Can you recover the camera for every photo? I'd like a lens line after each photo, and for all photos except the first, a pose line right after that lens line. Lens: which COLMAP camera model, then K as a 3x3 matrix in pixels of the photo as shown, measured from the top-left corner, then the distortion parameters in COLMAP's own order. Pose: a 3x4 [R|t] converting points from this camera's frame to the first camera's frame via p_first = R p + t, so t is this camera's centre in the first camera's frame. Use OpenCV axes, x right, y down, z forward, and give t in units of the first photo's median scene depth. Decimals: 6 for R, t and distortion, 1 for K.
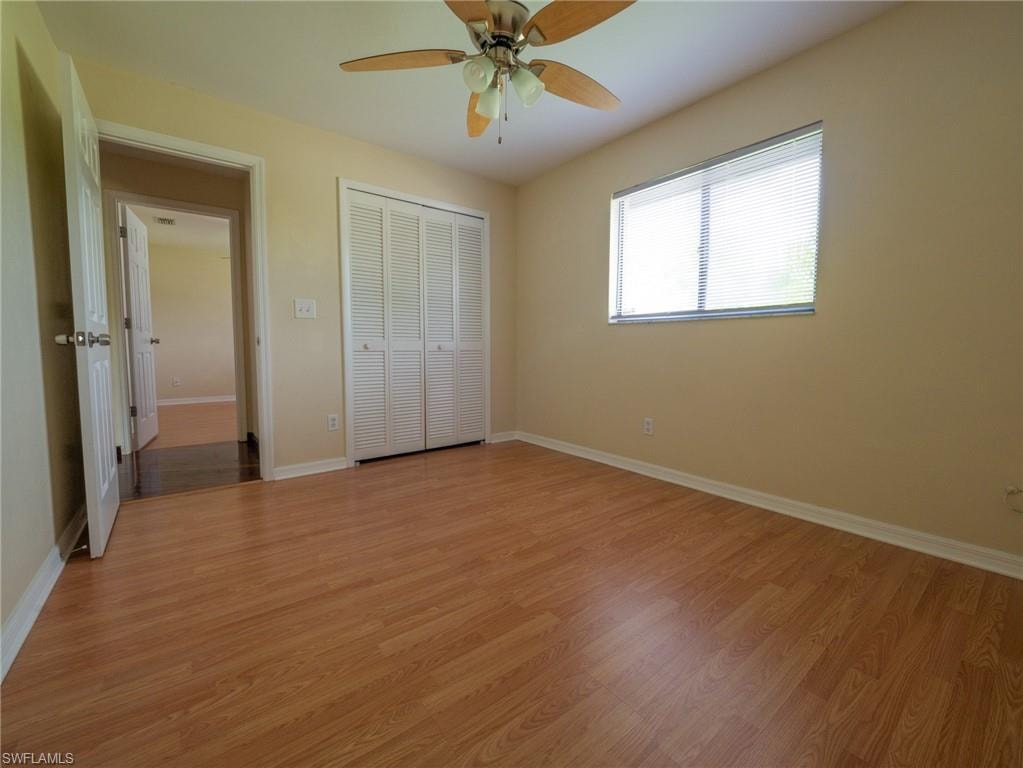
lens RADIAL K [[422.7, 0, 510.8], [0, 422.7, 374.1], [0, 0, 1]] dist [-0.001002, -0.000396]
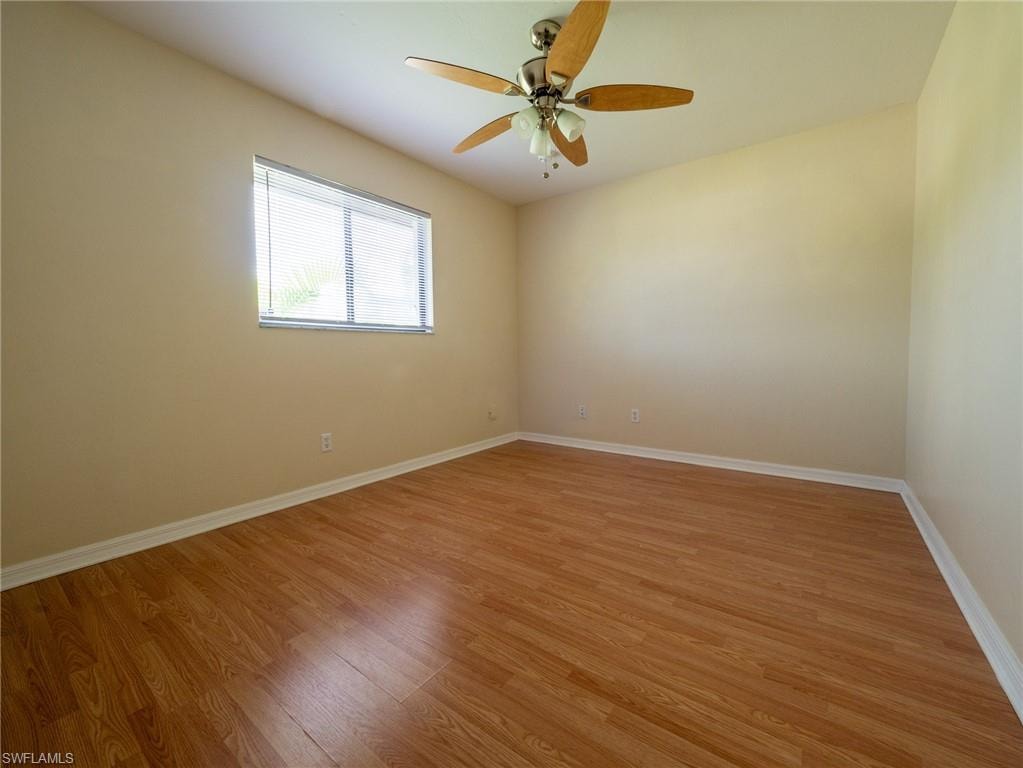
lens RADIAL K [[422.7, 0, 510.8], [0, 422.7, 374.1], [0, 0, 1]] dist [-0.001002, -0.000396]
pose [[-0.265542, -0.047381, 0.962934, -0.741914], [0.075000, 0.994750, 0.069629, -0.065140], [-0.961178, 0.090710, -0.260594, 0.940214]]
